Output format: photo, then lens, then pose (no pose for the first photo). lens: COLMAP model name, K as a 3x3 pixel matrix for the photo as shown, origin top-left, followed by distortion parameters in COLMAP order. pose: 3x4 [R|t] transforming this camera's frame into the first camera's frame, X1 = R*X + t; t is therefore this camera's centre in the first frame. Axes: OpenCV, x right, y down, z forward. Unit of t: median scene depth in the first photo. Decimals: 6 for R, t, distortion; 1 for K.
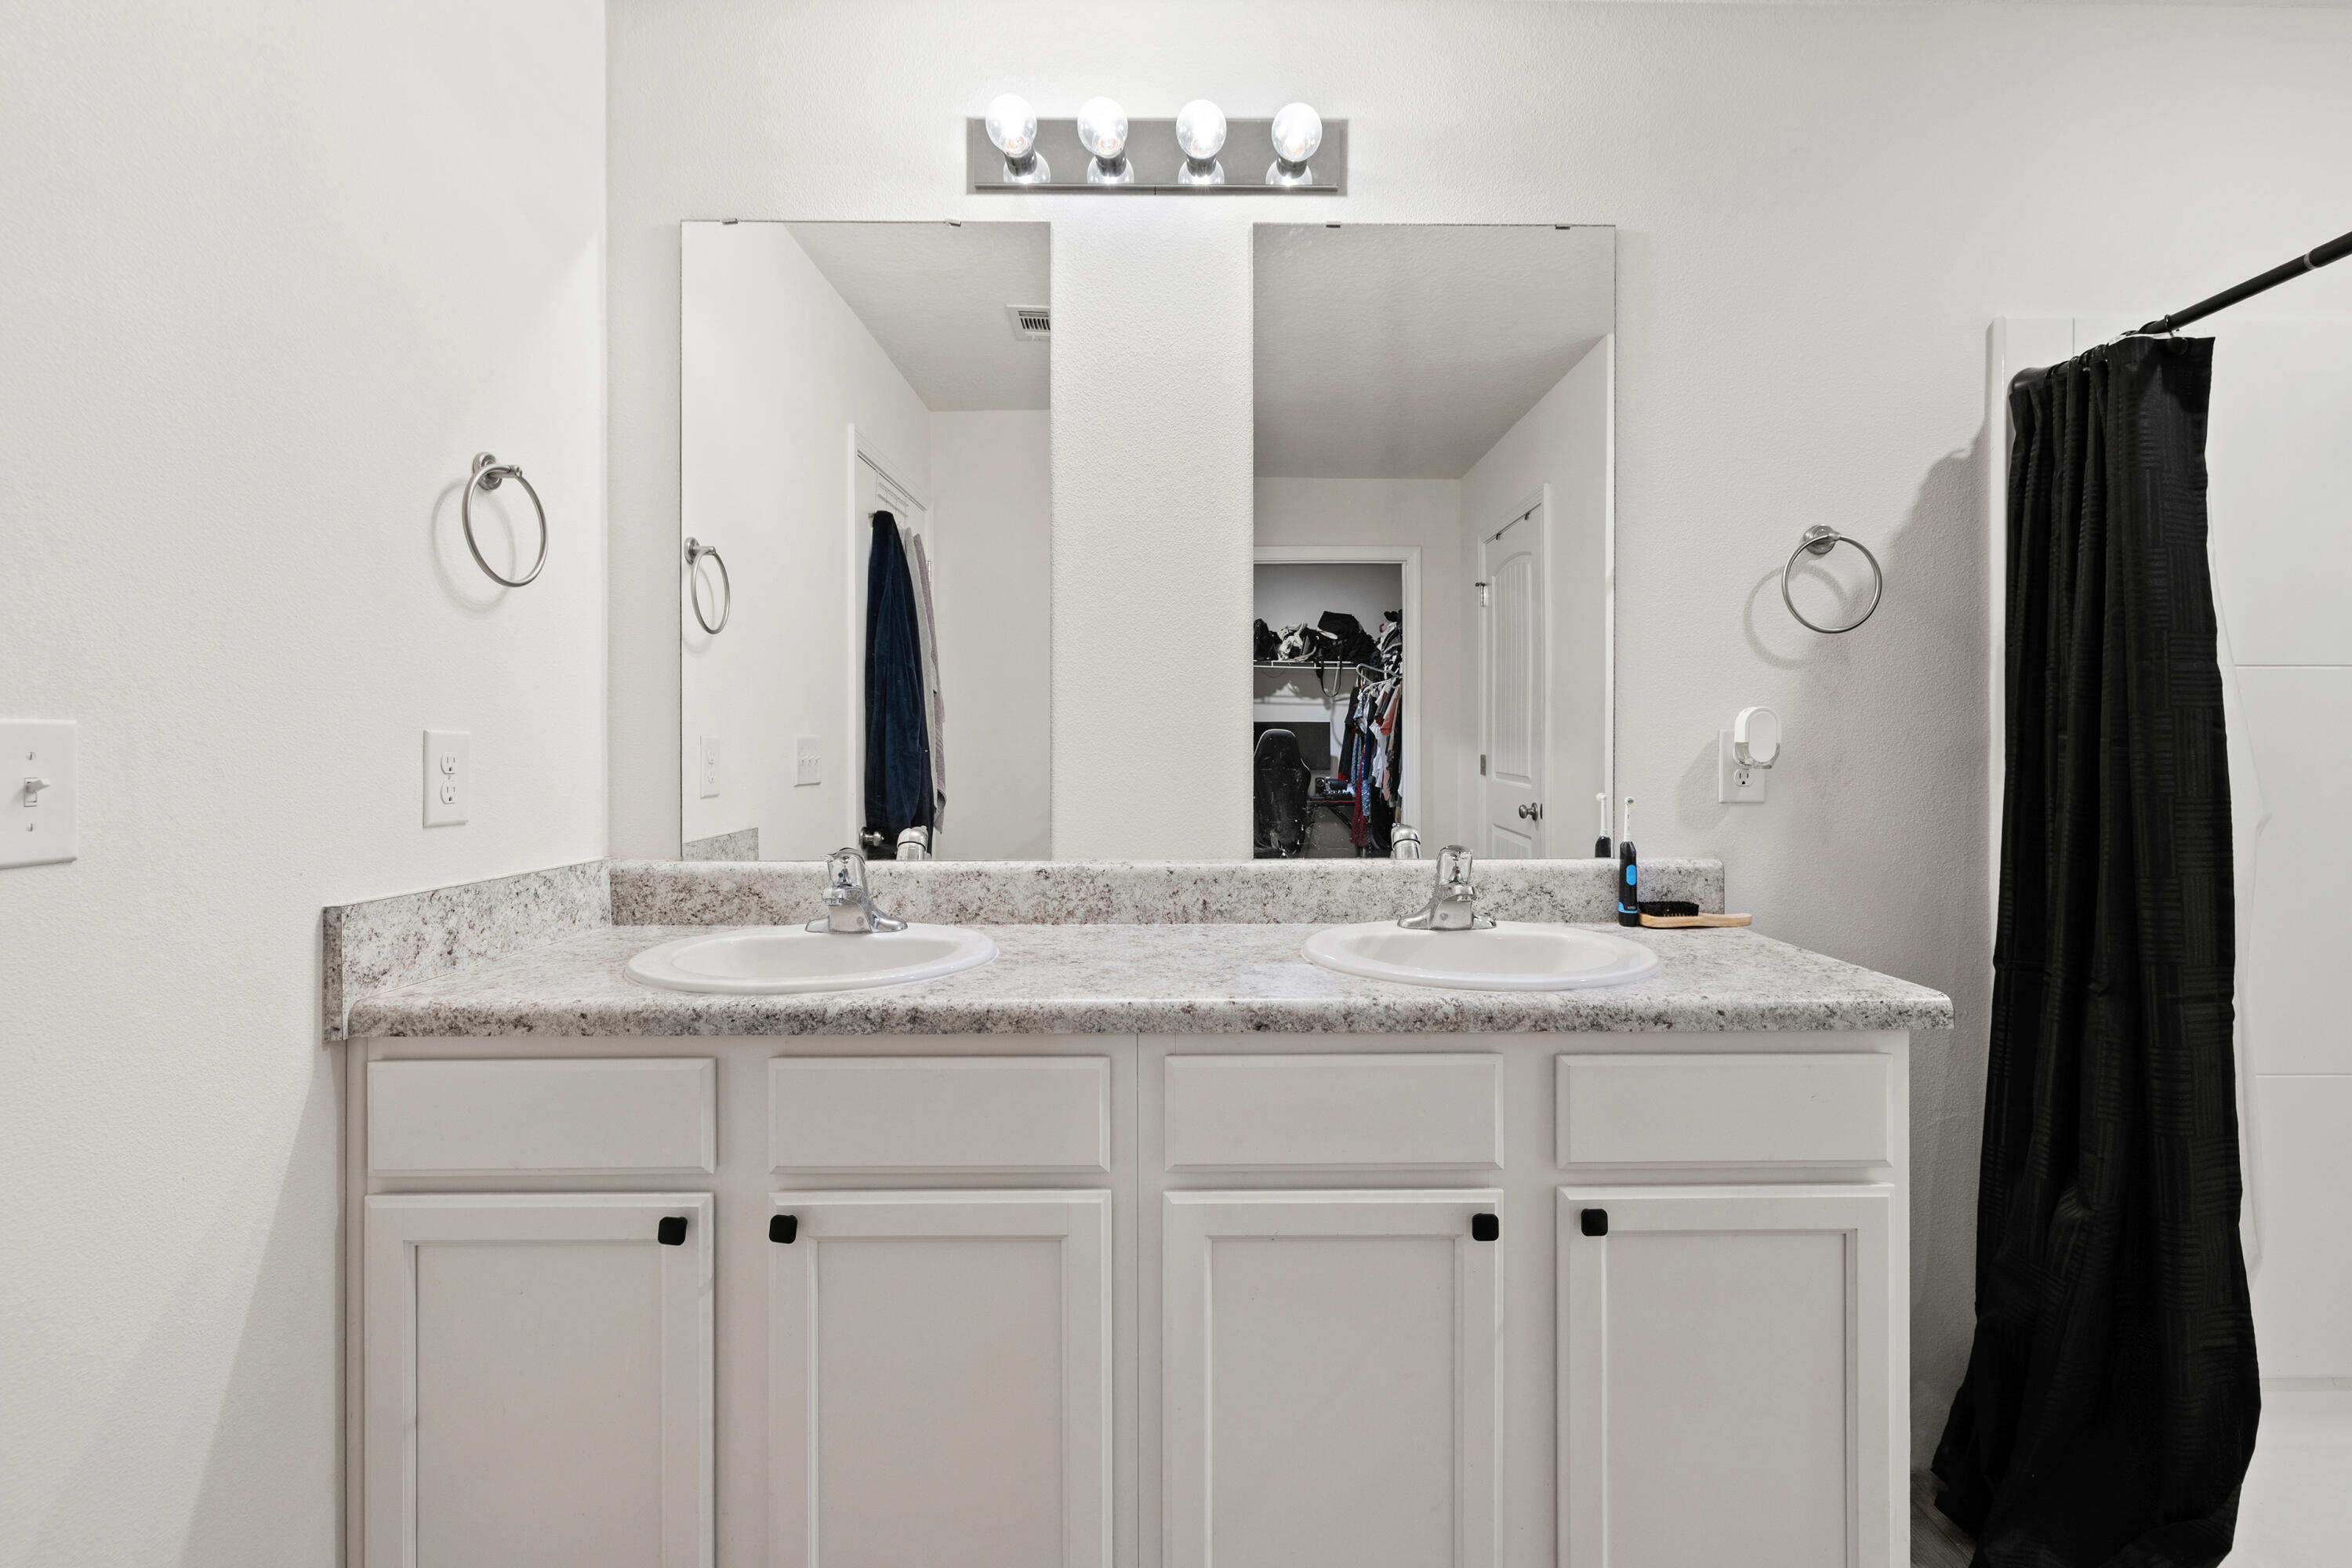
lens RADIAL K [[1016.7, 0, 1189.3], [0, 1016.7, 744.2], [0, 0, 1]] dist [0.001948, 0.000132]
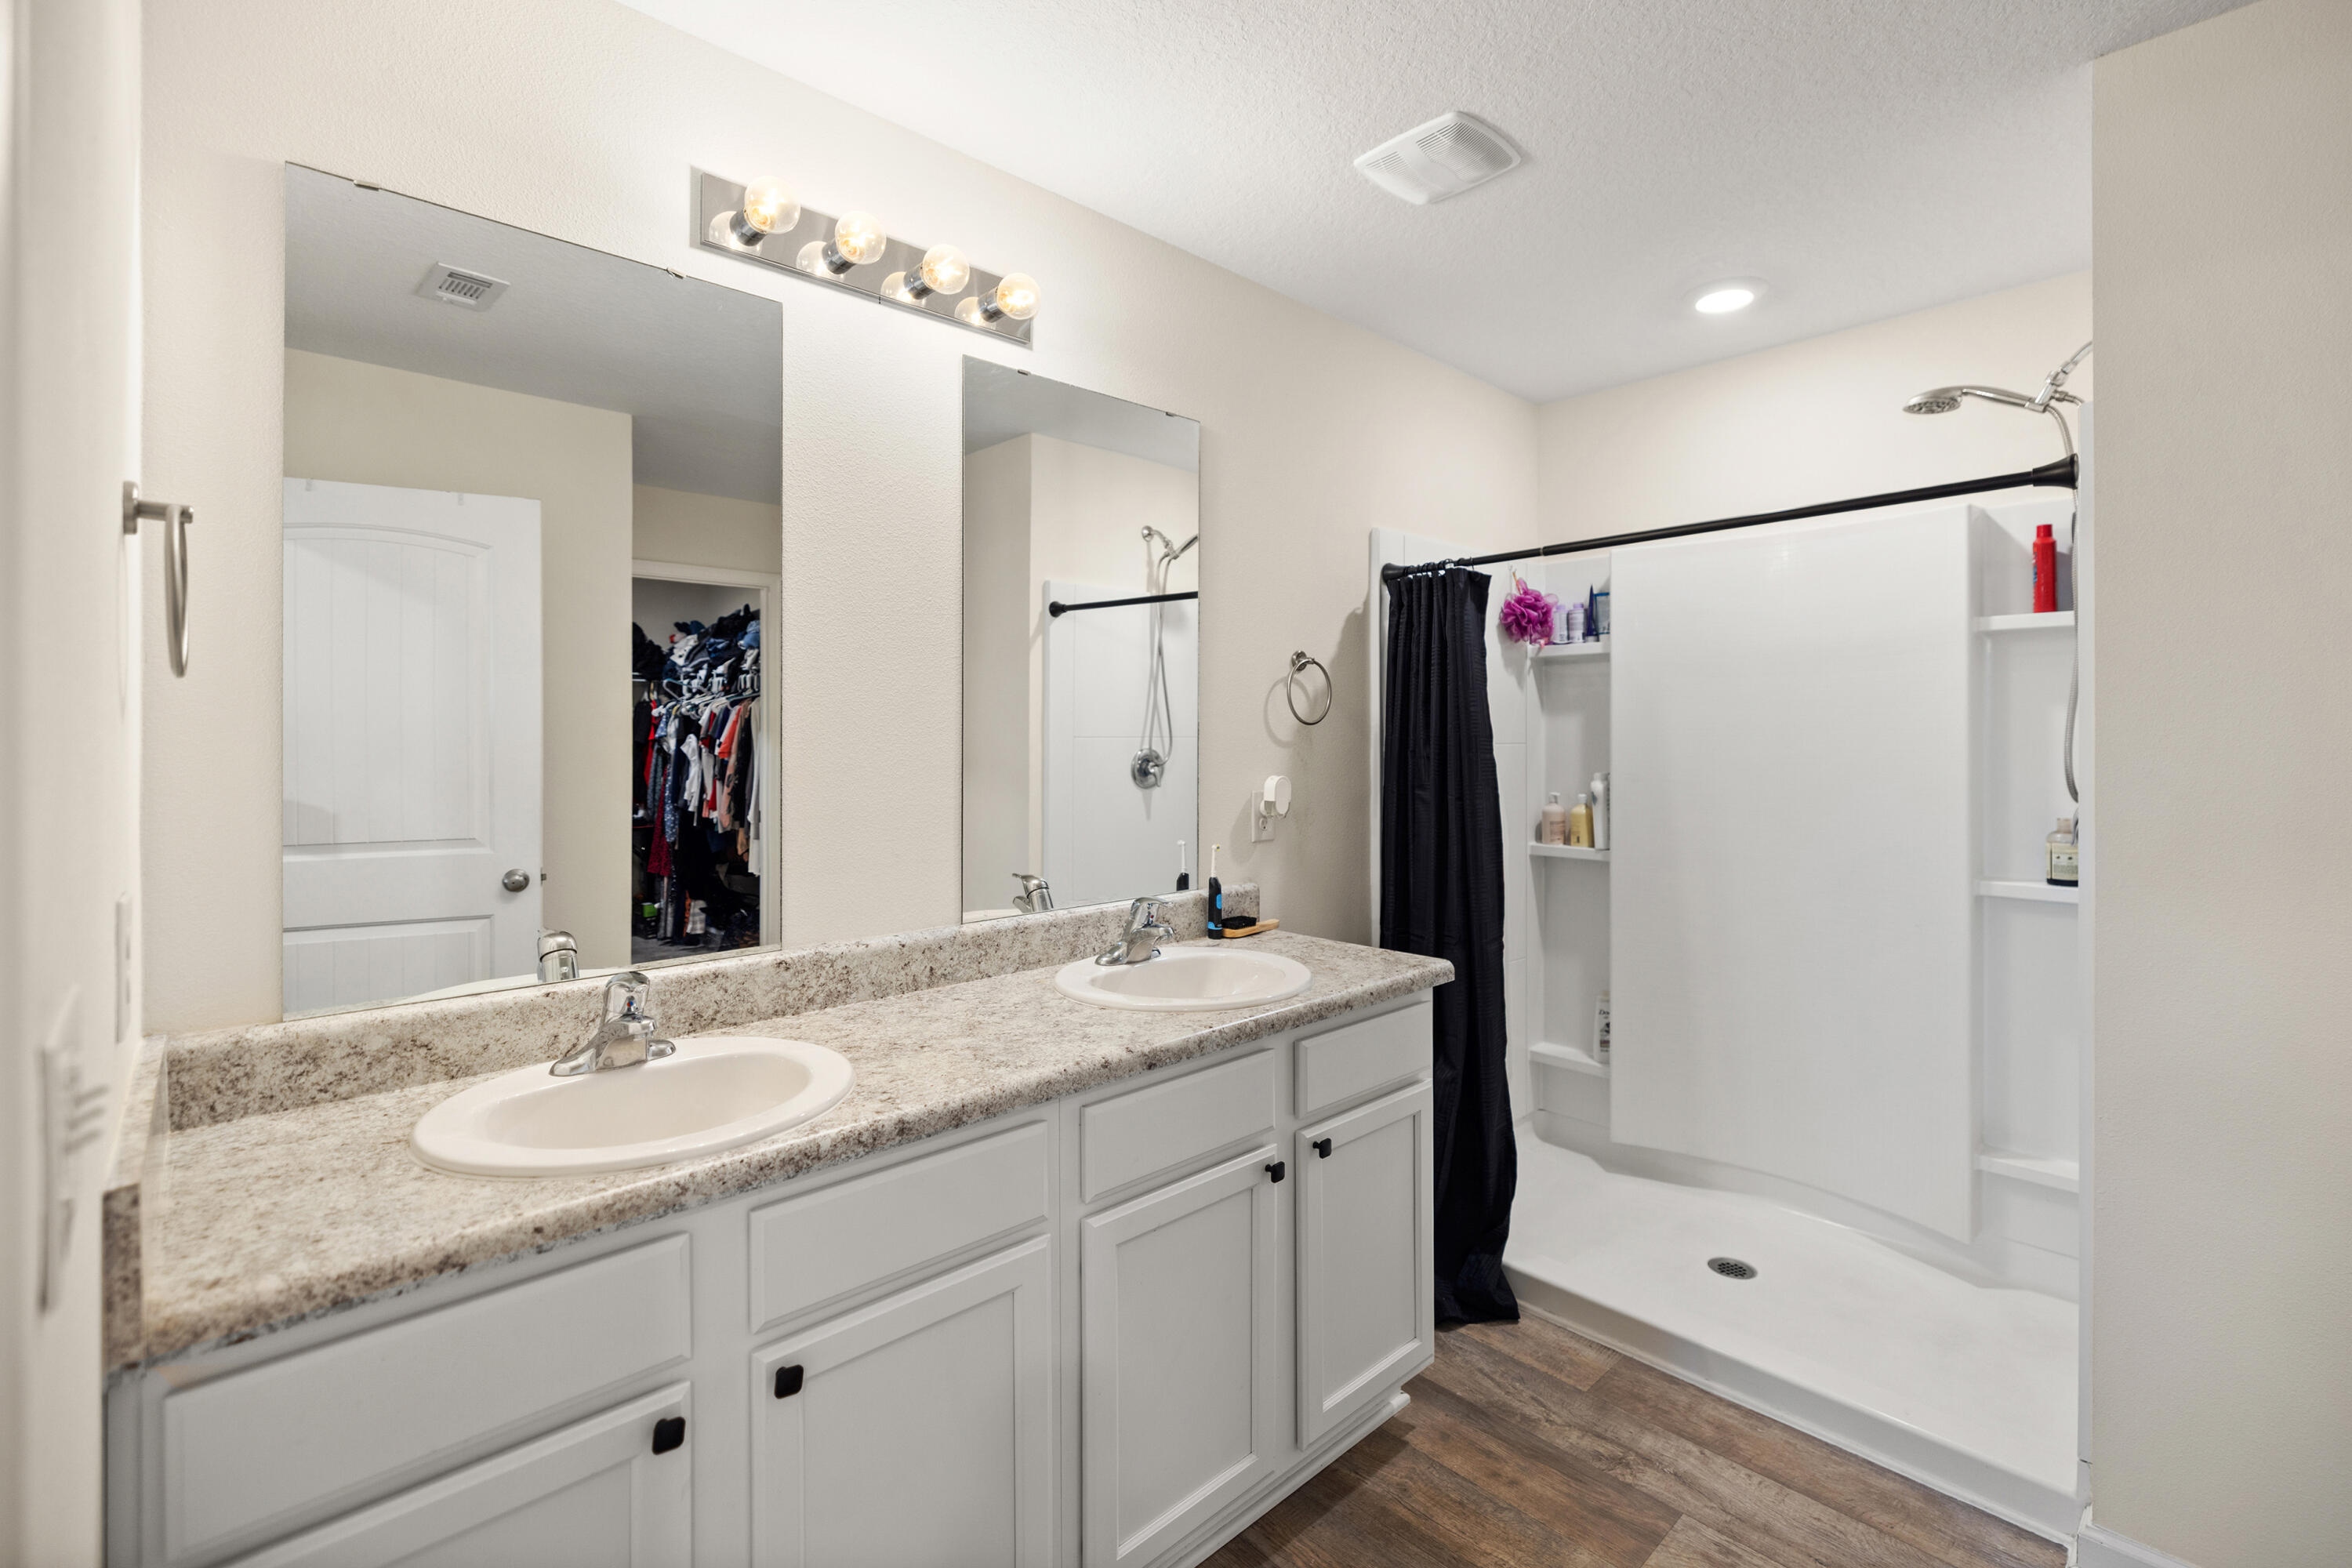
lens RADIAL K [[1016.7, 0, 1126.1], [0, 1016.7, 738.7], [0, 0, 1]] dist [0.001948, 0.000132]
pose [[0.757461, -0.006017, 0.652853, -0.550490], [0.007161, 0.999974, 0.000908, -0.092378], [-0.652842, 0.003988, 0.757484, 0.042901]]
